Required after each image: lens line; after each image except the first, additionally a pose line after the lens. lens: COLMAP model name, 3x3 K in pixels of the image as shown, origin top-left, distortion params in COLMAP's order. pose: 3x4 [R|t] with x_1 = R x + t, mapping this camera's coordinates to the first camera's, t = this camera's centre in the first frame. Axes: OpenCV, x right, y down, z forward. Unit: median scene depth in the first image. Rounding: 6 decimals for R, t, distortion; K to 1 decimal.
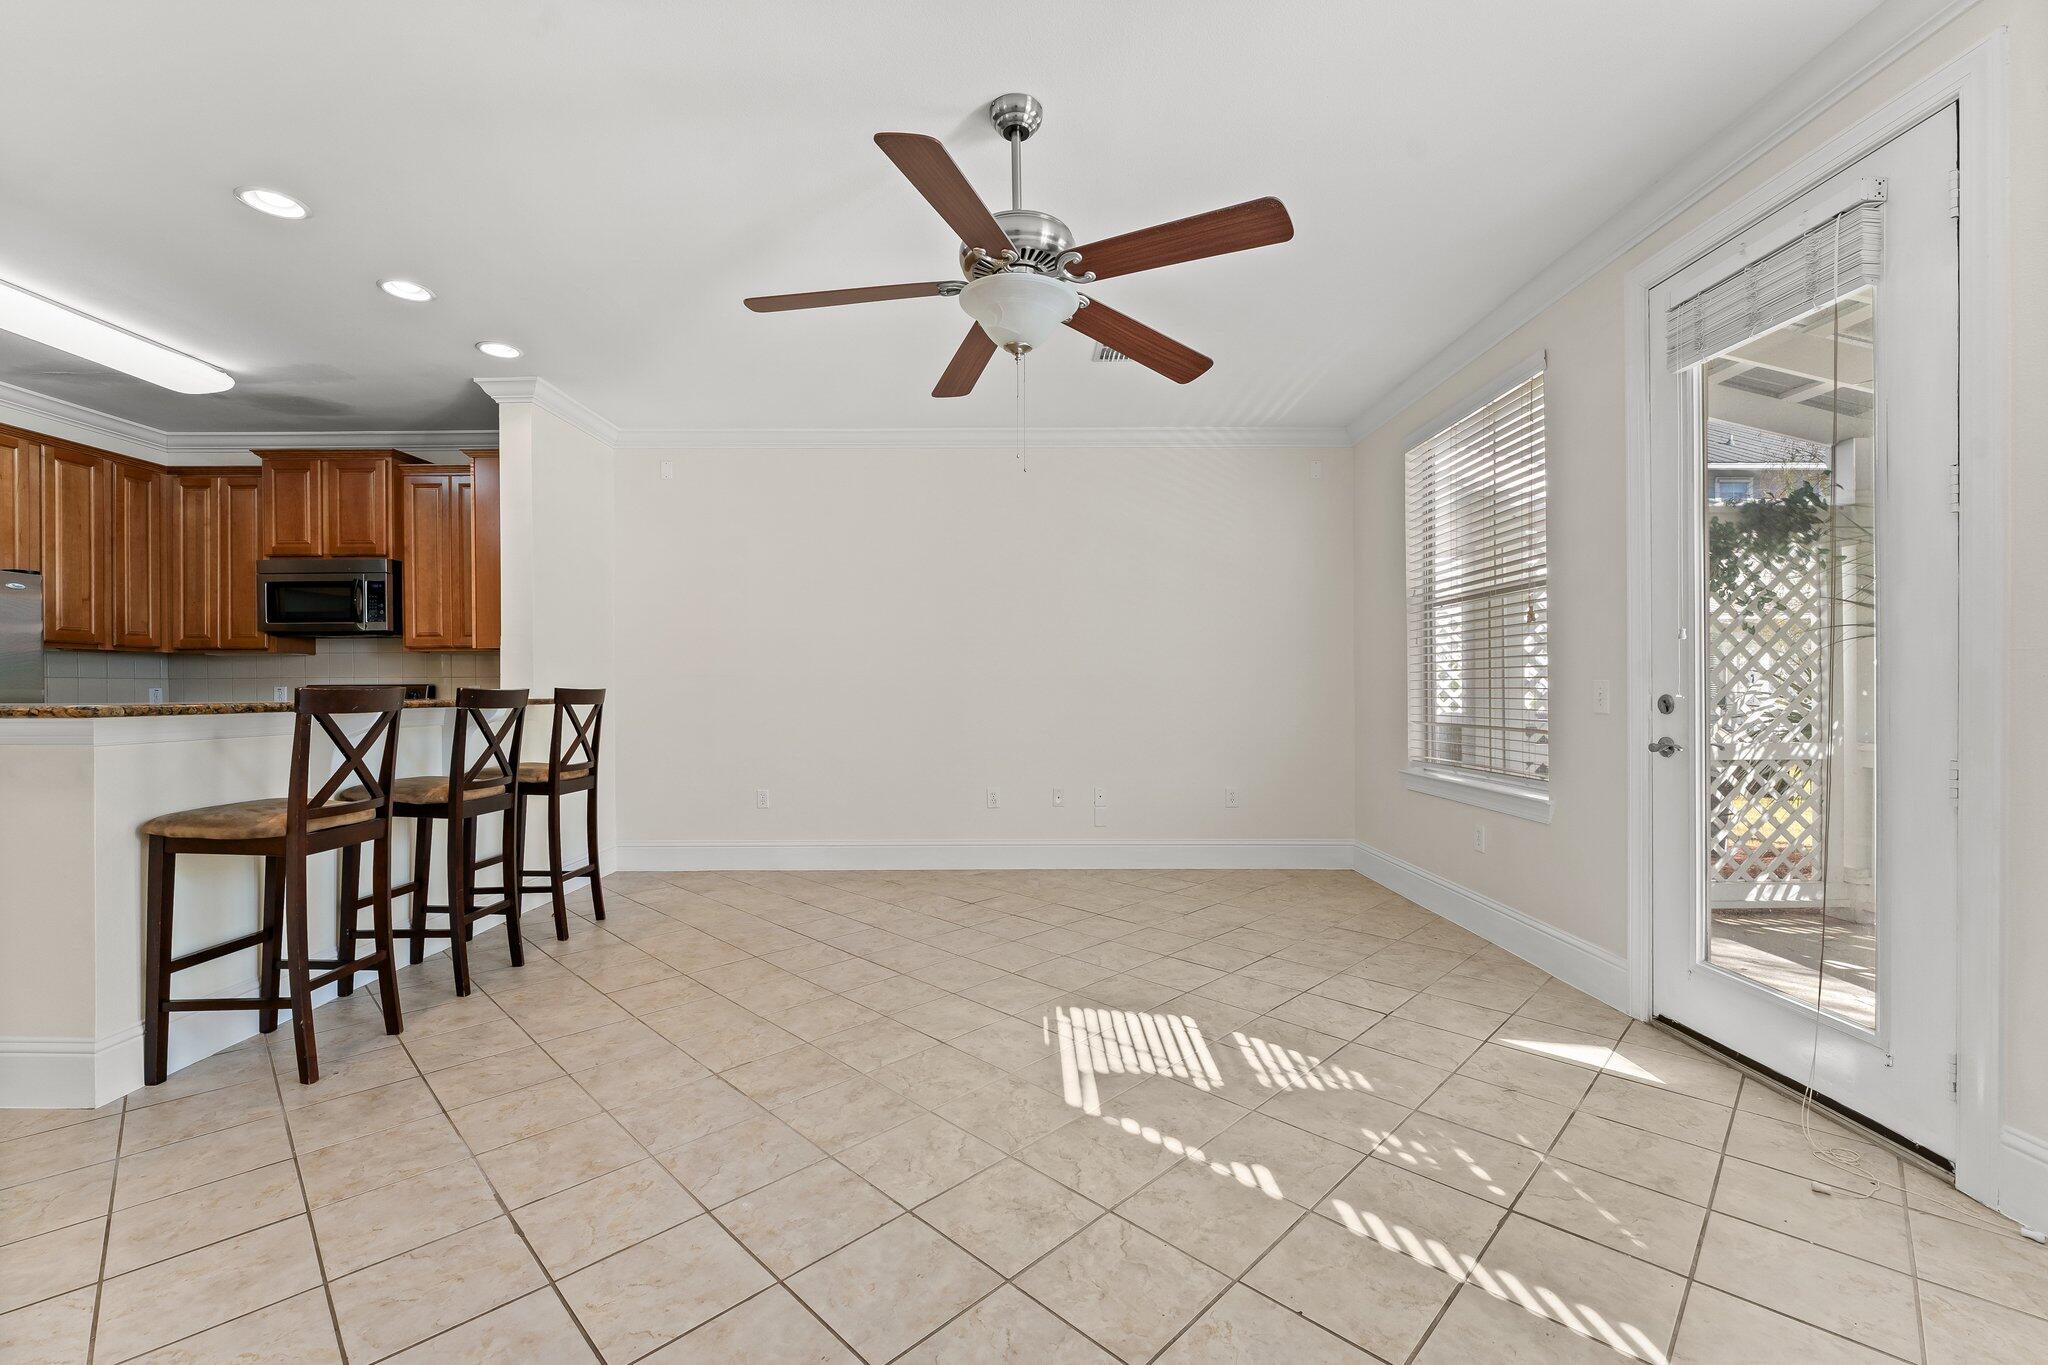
lens RADIAL K [[837.1, 0, 1013.9], [0, 837.1, 695.7], [0, 0, 1]] dist [-0.002446, 0.000651]
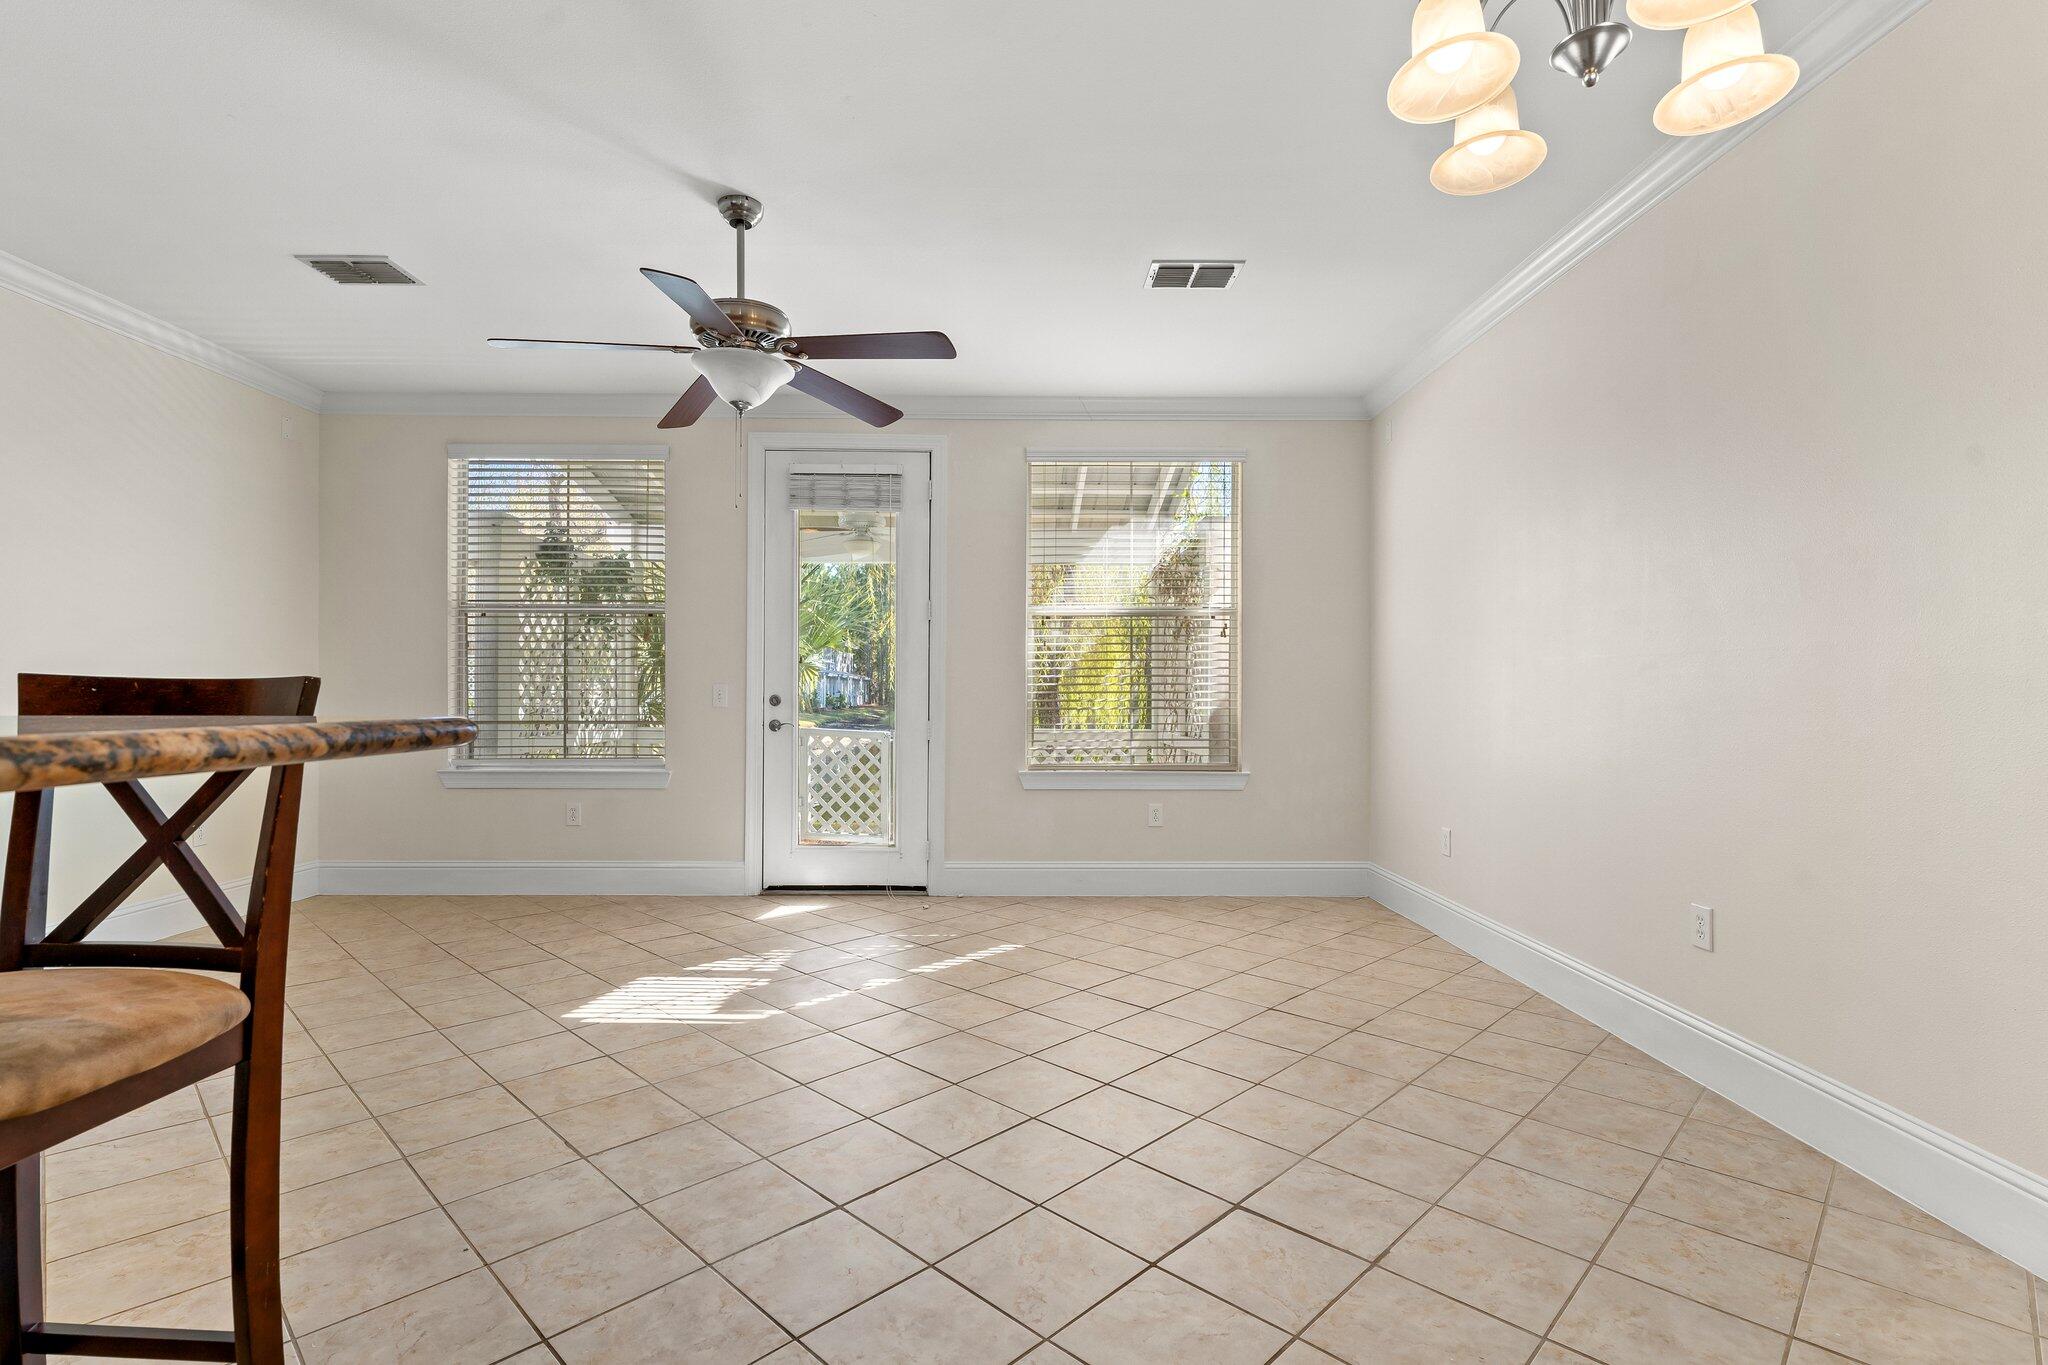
lens RADIAL K [[966.9, 0, 1018.5], [0, 966.9, 695.4], [0, 0, 1]] dist [-0.004517, 0.003199]
pose [[-0.010567, -0.000102, 0.999944, -1.268939], [0.004216, 0.999991, 0.000147, 0.002512], [-0.999935, 0.004218, -0.010566, 0.568635]]
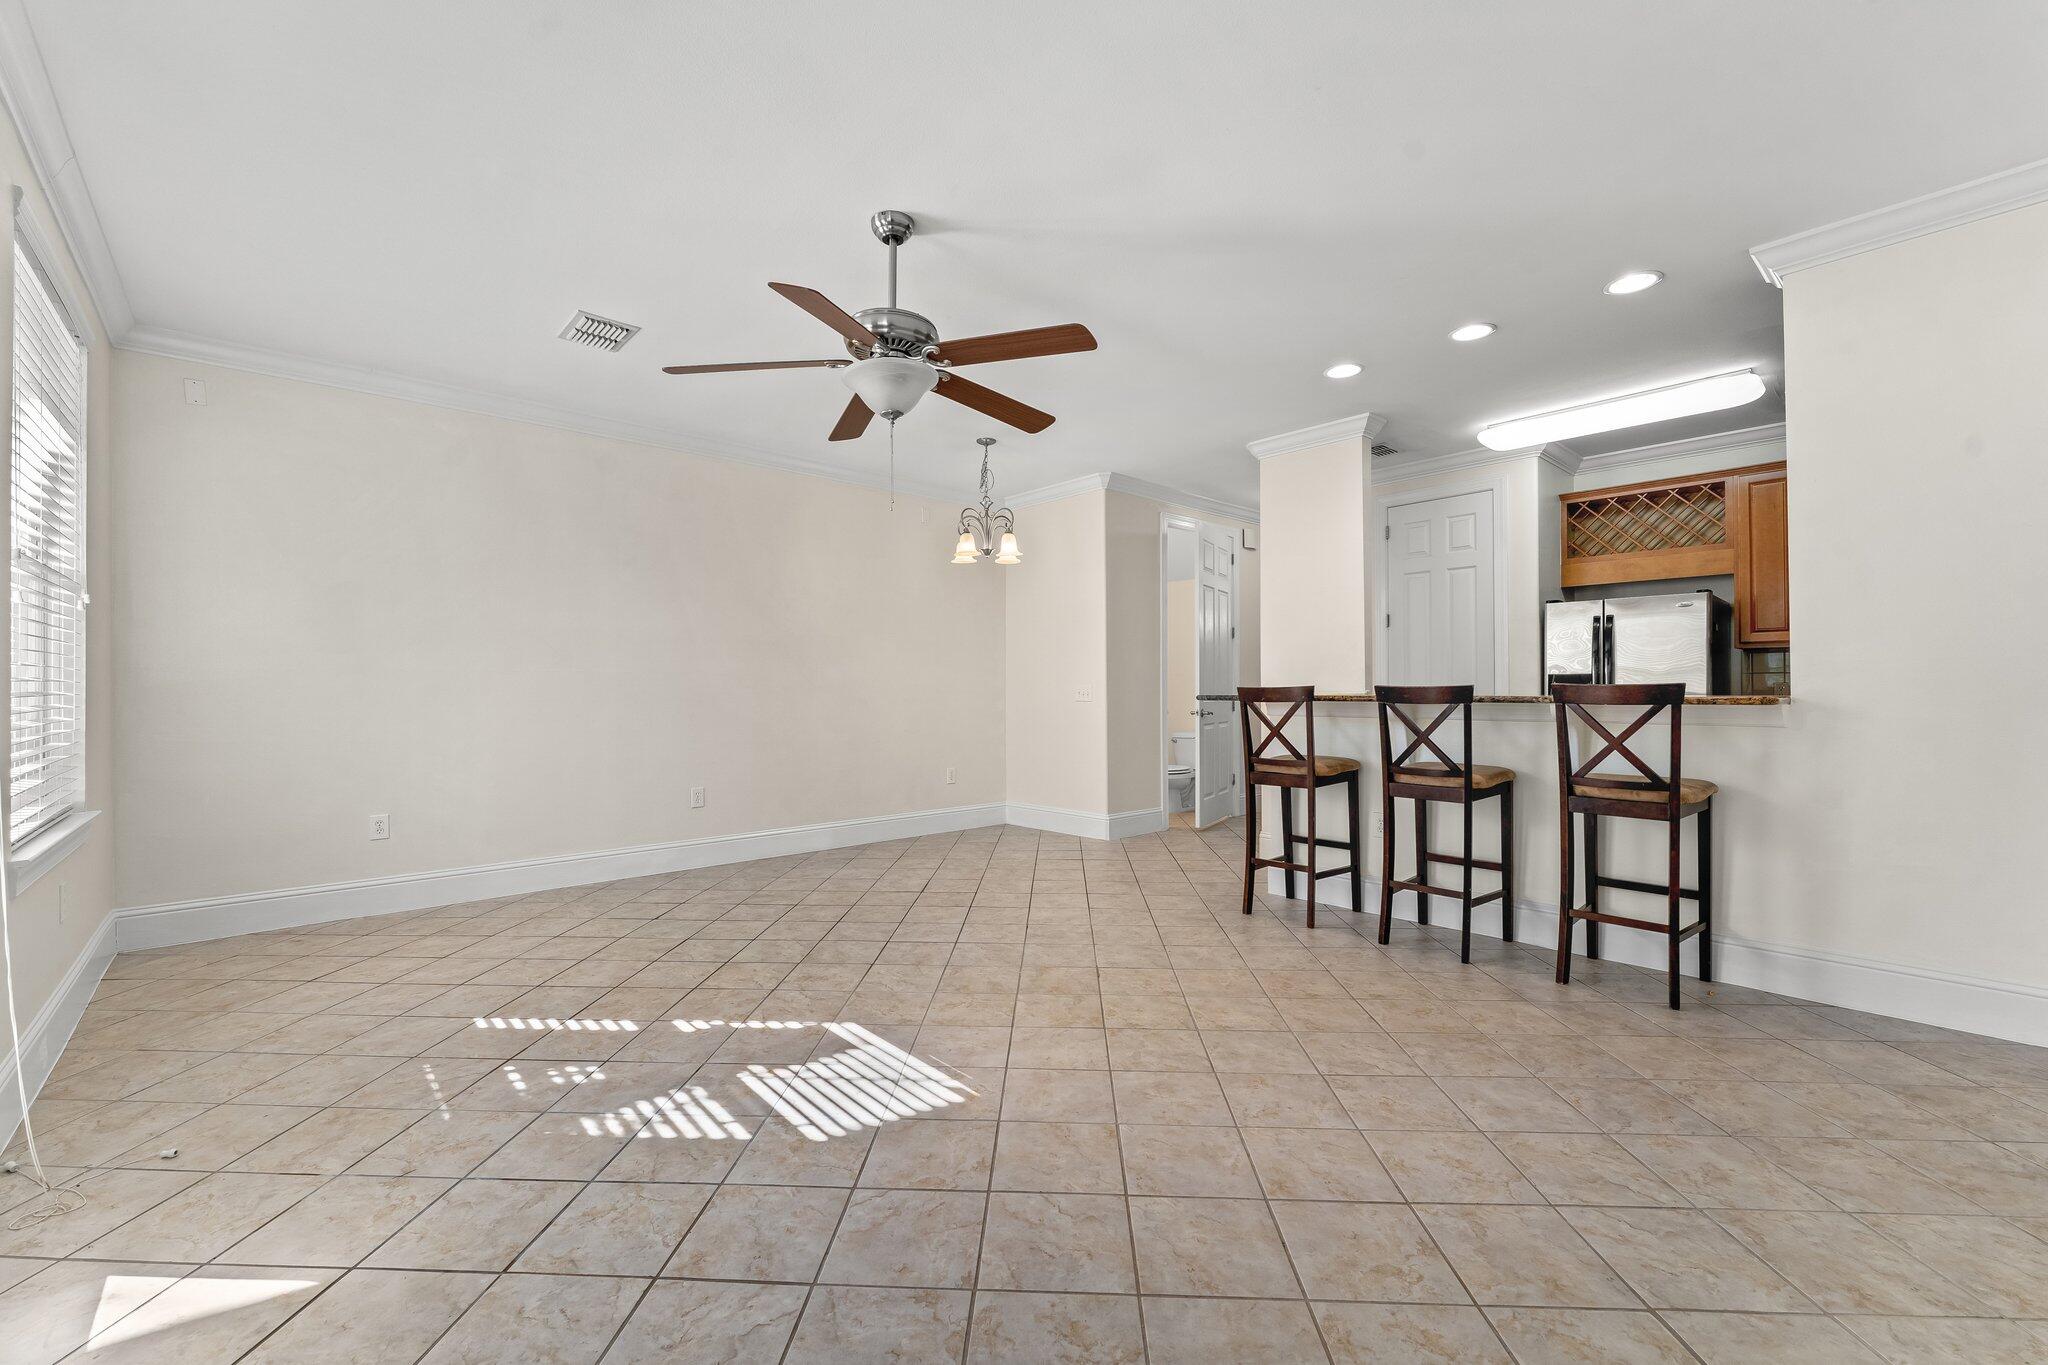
lens RADIAL K [[837.1, 0, 1005.1], [0, 837.1, 694.5], [0, 0, 1]] dist [-0.002446, 0.000651]
pose [[-0.750745, 0.009628, -0.660522, 0.640296], [0.002821, 0.999931, 0.011370, -0.011169], [0.660586, 0.006673, -0.750721, 1.875985]]
